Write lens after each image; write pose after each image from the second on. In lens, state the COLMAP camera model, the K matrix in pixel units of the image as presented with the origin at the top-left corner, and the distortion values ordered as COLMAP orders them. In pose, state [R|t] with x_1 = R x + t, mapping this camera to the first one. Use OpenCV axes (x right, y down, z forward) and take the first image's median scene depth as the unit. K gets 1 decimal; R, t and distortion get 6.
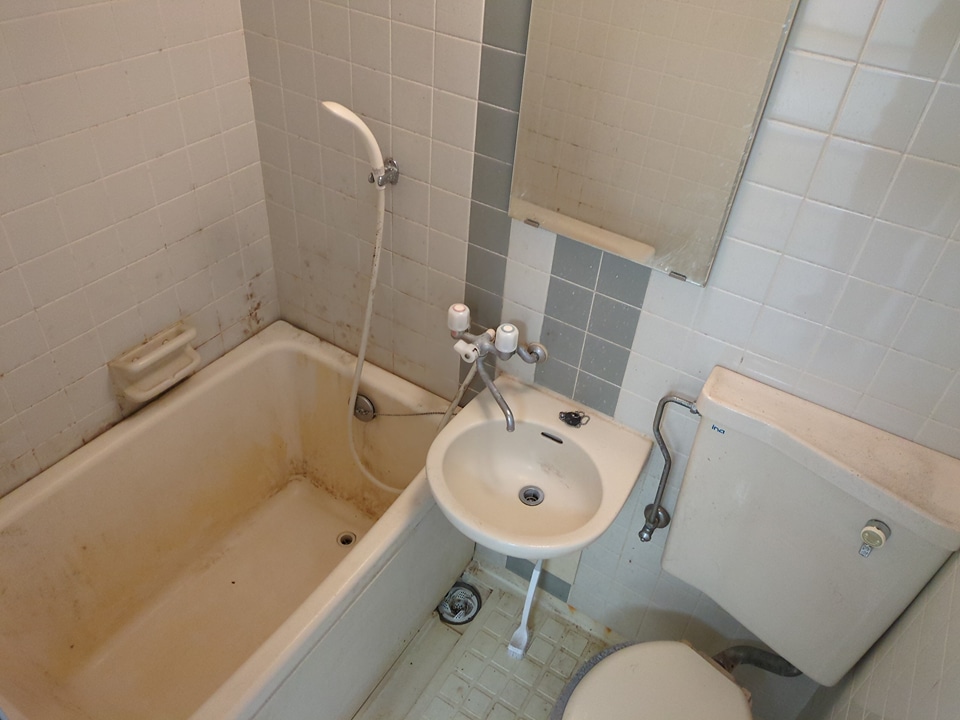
lens RADIAL K [[714.2, 0, 489.3], [0, 714.2, 339.2], [0, 0, 1]] dist [0.032695, -0.020077]
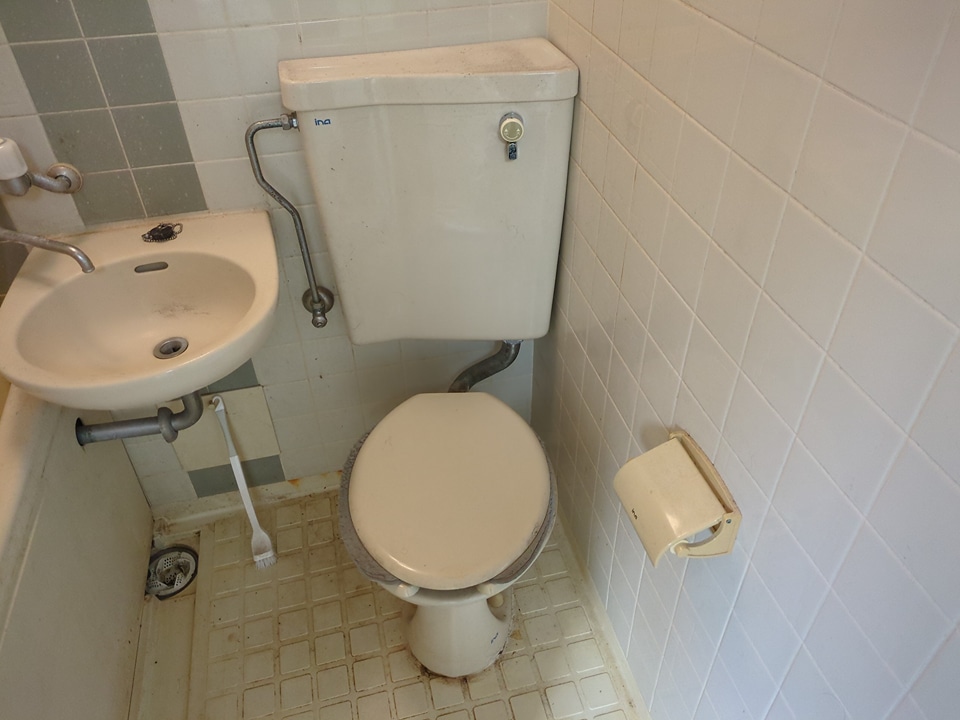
lens RADIAL K [[714.2, 0, 478.8], [0, 714.2, 350.1], [0, 0, 1]] dist [0.032695, -0.020077]
pose [[0.701361, -0.517867, 0.489803, -0.085074], [0.490759, 0.849172, 0.195096, 0.228217], [-0.516961, 0.103542, 0.849724, 0.176517]]
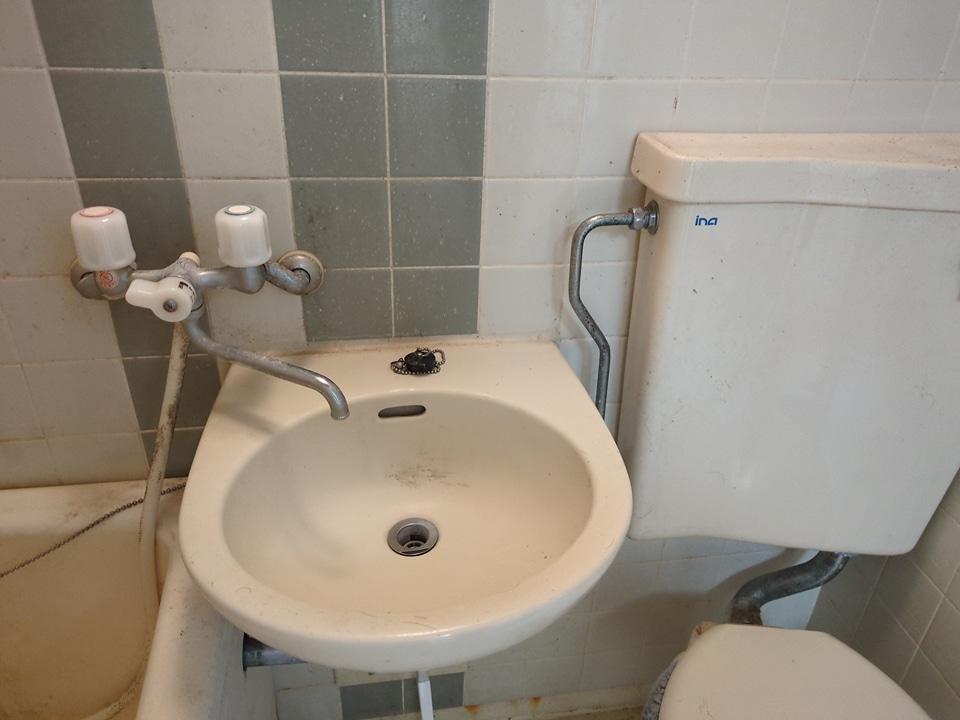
lens RADIAL K [[714.2, 0, 490.2], [0, 714.2, 363.3], [0, 0, 1]] dist [0.032695, -0.020077]
pose [[0.754261, -0.369568, 0.542688, -0.123390], [0.415393, 0.908696, 0.041479, 0.108783], [-0.508467, 0.194143, 0.838910, 0.523256]]
